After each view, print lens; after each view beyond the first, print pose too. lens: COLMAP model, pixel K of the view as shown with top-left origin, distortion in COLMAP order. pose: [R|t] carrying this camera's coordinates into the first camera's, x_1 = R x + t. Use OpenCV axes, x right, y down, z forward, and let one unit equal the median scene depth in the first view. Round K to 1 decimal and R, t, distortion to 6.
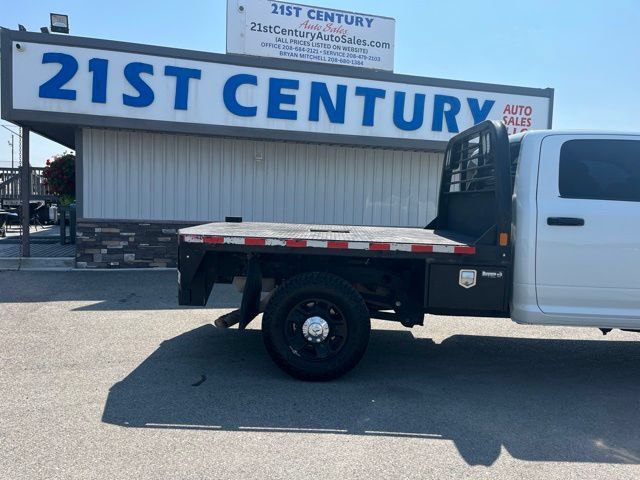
lens RADIAL K [[484.5, 0, 316.1], [0, 484.5, 237.5], [0, 0, 1]] dist [0.075722, -0.101362]
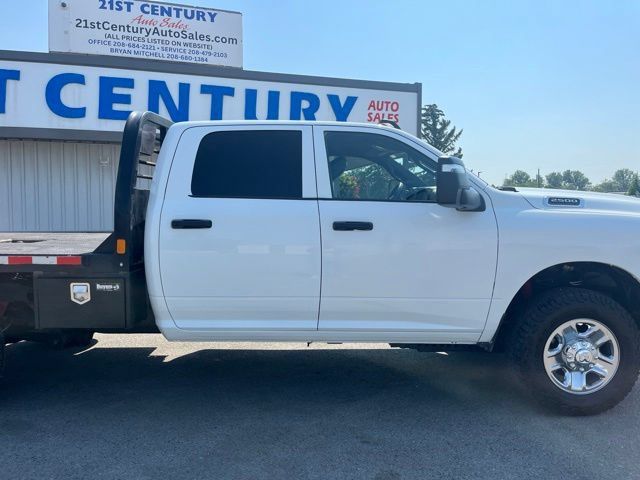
lens RADIAL K [[484.5, 0, 316.1], [0, 484.5, 237.5], [0, 0, 1]] dist [0.075722, -0.101362]
pose [[0.999299, -0.031484, 0.020250, 0.285318], [0.031633, 0.999474, -0.007110, 0.002079], [-0.020016, 0.007746, 0.999770, 0.049265]]
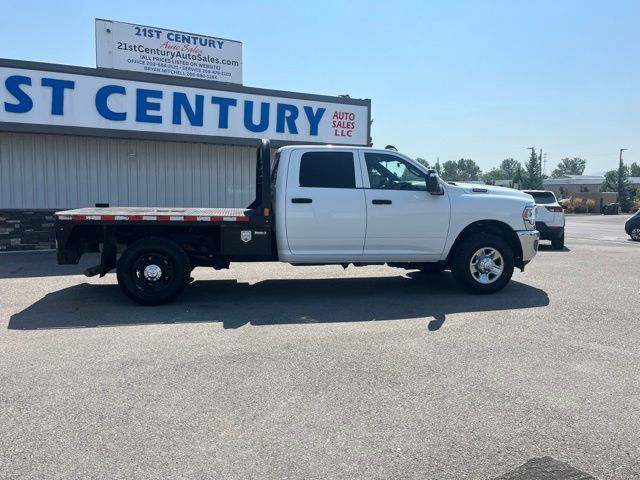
lens RADIAL K [[477.2, 0, 310.7], [0, 477.2, 233.5], [0, 0, 1]] dist [0.068274, -0.071738]
pose [[0.981478, -0.037808, 0.187805, 0.088454], [0.033792, 0.999128, 0.024542, 0.016959], [-0.188569, -0.017741, 0.981900, -0.256957]]
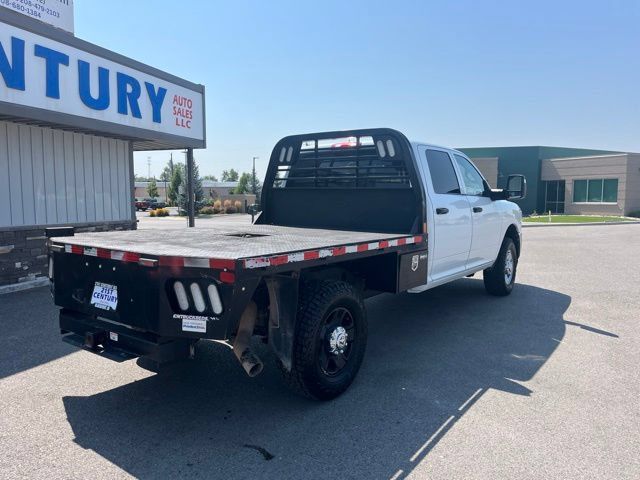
lens RADIAL K [[479.6, 0, 320.0], [0, 479.6, 240.0], [0, 0, 1]] dist [0.073492, -0.096429]
pose [[0.568823, -0.103653, 0.815902, -0.322433], [0.071804, 0.994497, 0.076282, -0.032479], [-0.819319, 0.015194, 0.573136, 0.213203]]
